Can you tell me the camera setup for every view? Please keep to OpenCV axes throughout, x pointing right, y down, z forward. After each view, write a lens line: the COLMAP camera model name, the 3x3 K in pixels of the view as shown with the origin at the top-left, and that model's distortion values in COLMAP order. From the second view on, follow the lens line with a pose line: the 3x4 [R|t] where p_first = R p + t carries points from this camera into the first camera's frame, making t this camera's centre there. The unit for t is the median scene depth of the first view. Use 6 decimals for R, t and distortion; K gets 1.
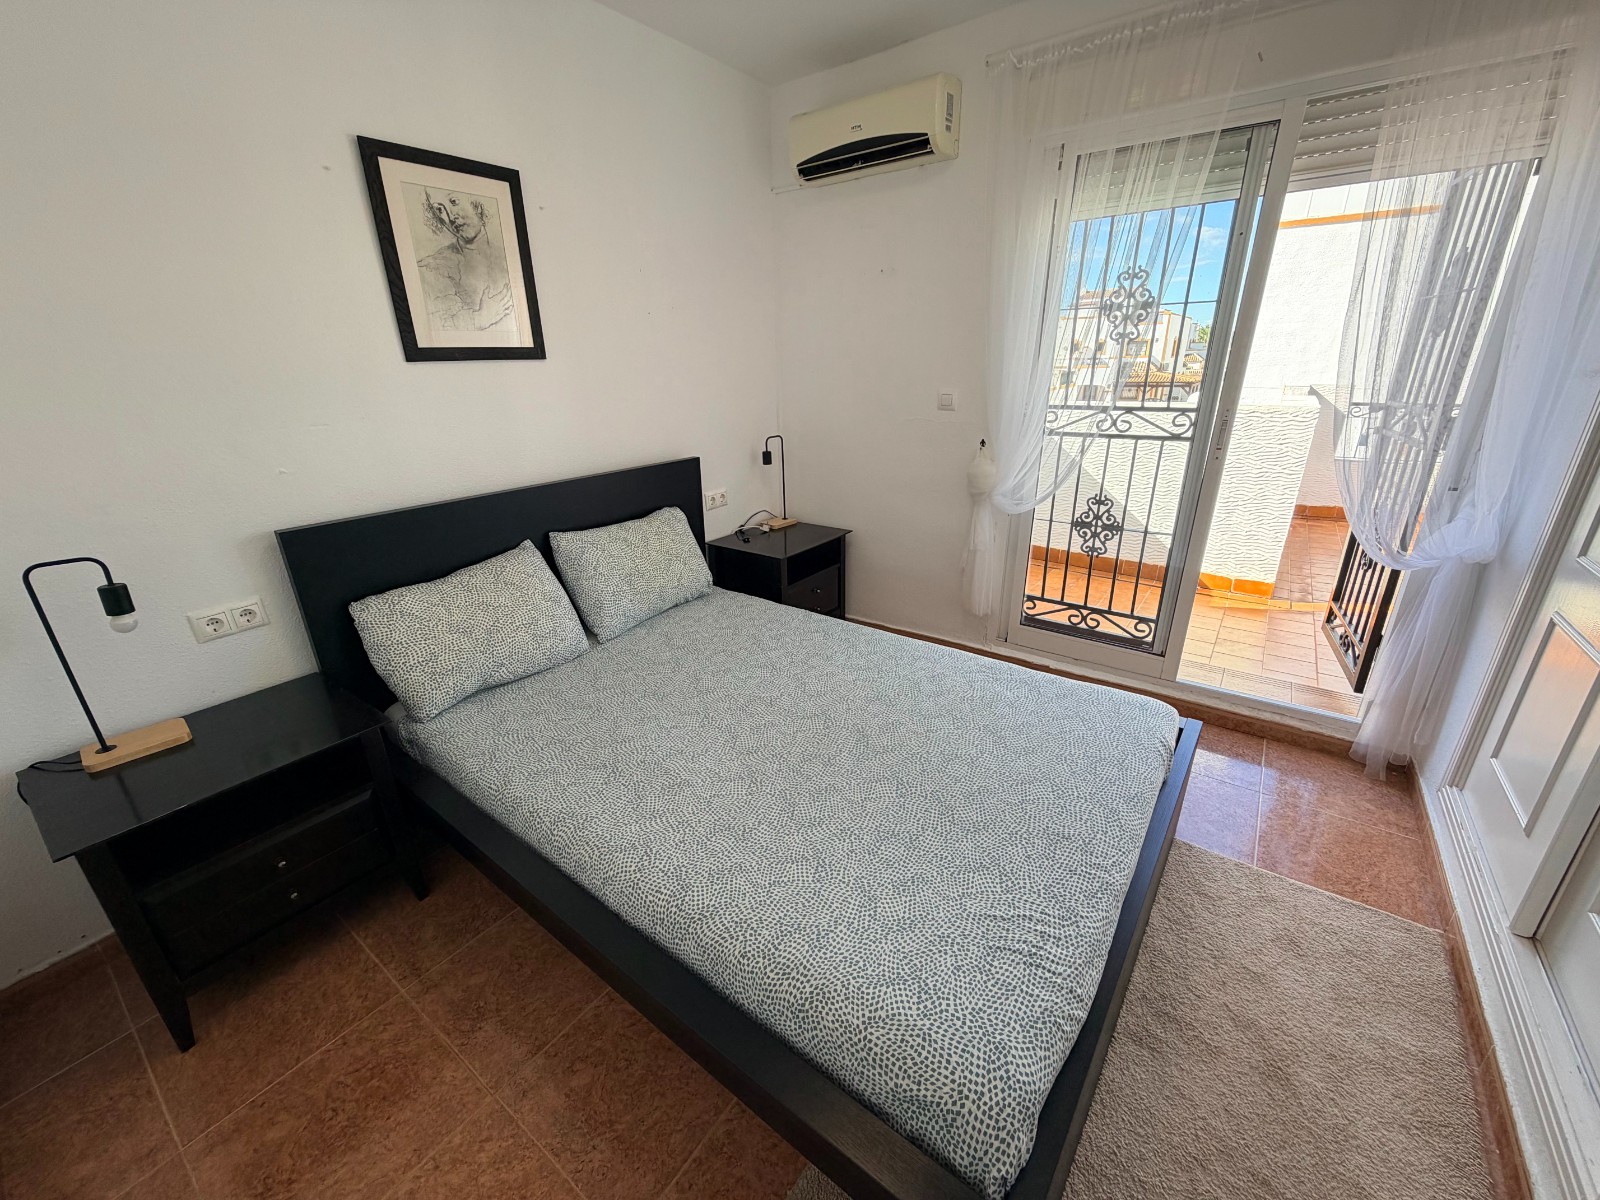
lens RADIAL K [[628.1, 0, 762.3], [0, 628.1, 601.8], [0, 0, 1]] dist [0.000309, -0.000174]
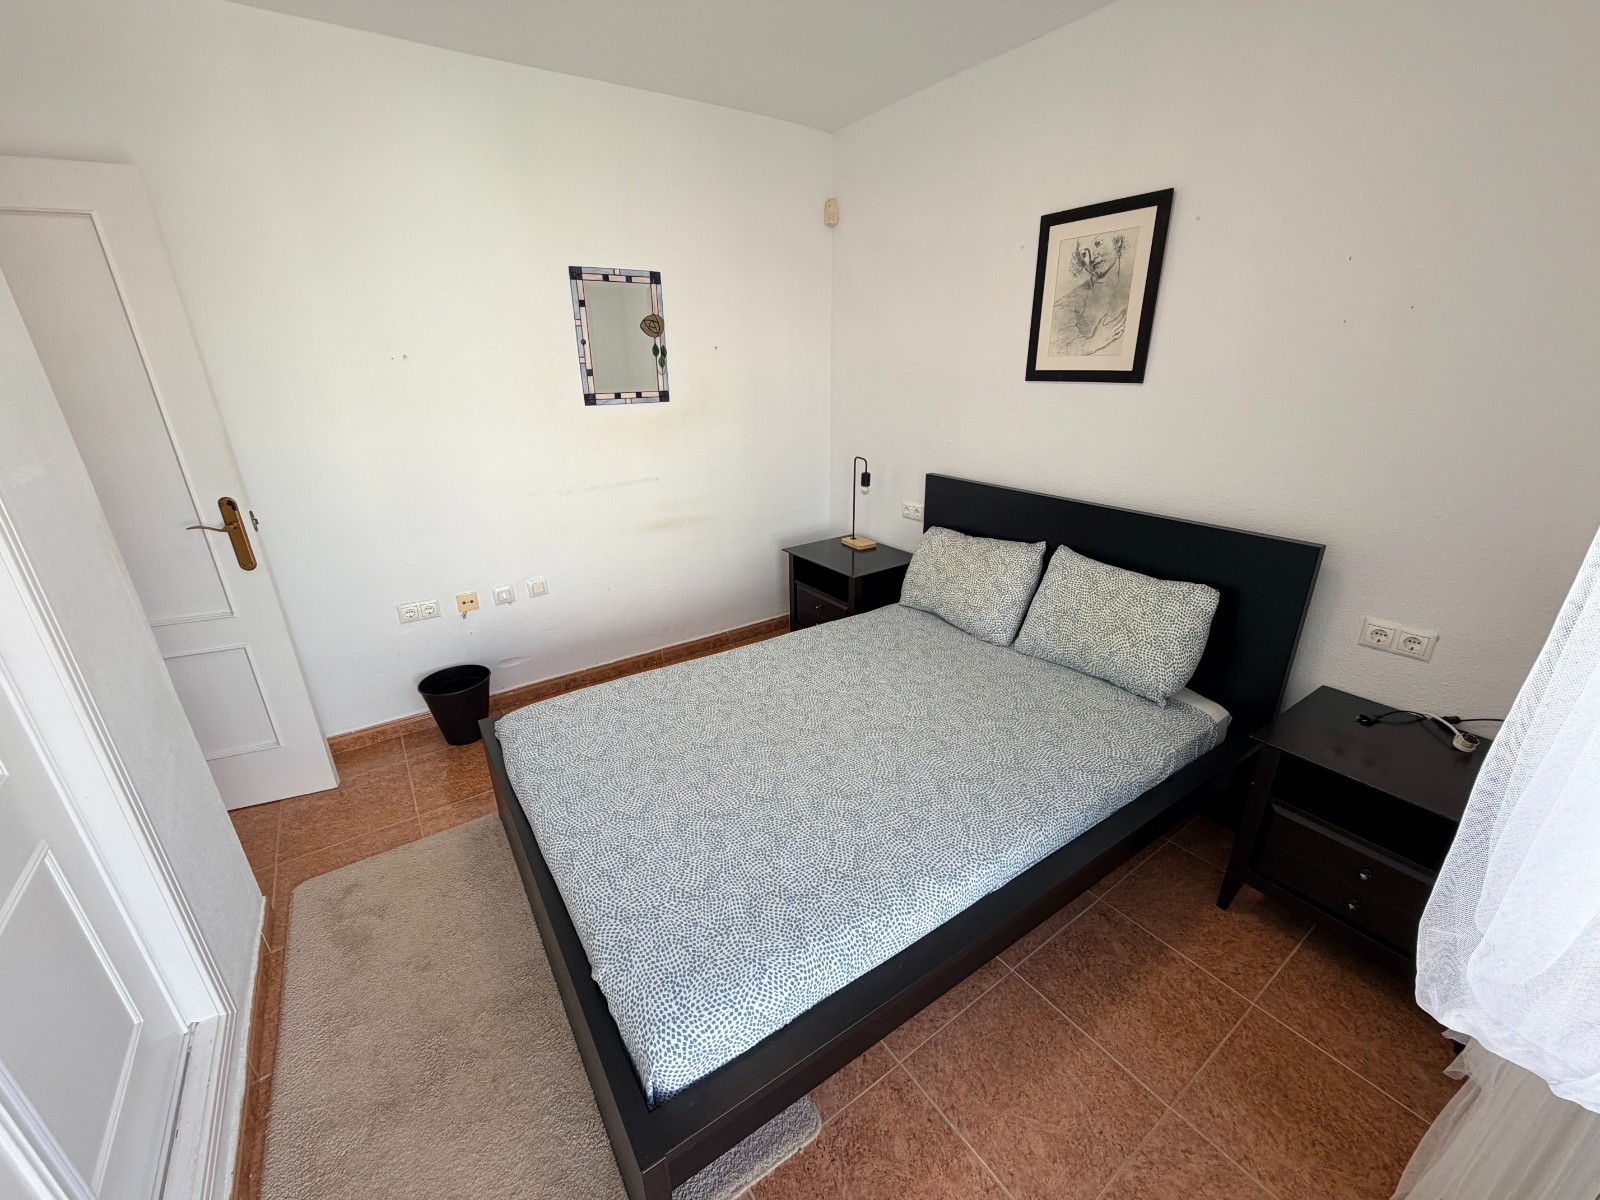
lens RADIAL K [[638.7, 0, 799.4], [0, 638.7, 602.1], [0, 0, 1]] dist [0.000093, -0.000611]
pose [[-0.282557, 0.386215, -0.878066, 0.900107], [-0.309180, 0.829848, 0.464500, -0.459417], [0.908058, 0.402728, -0.115070, 0.885616]]
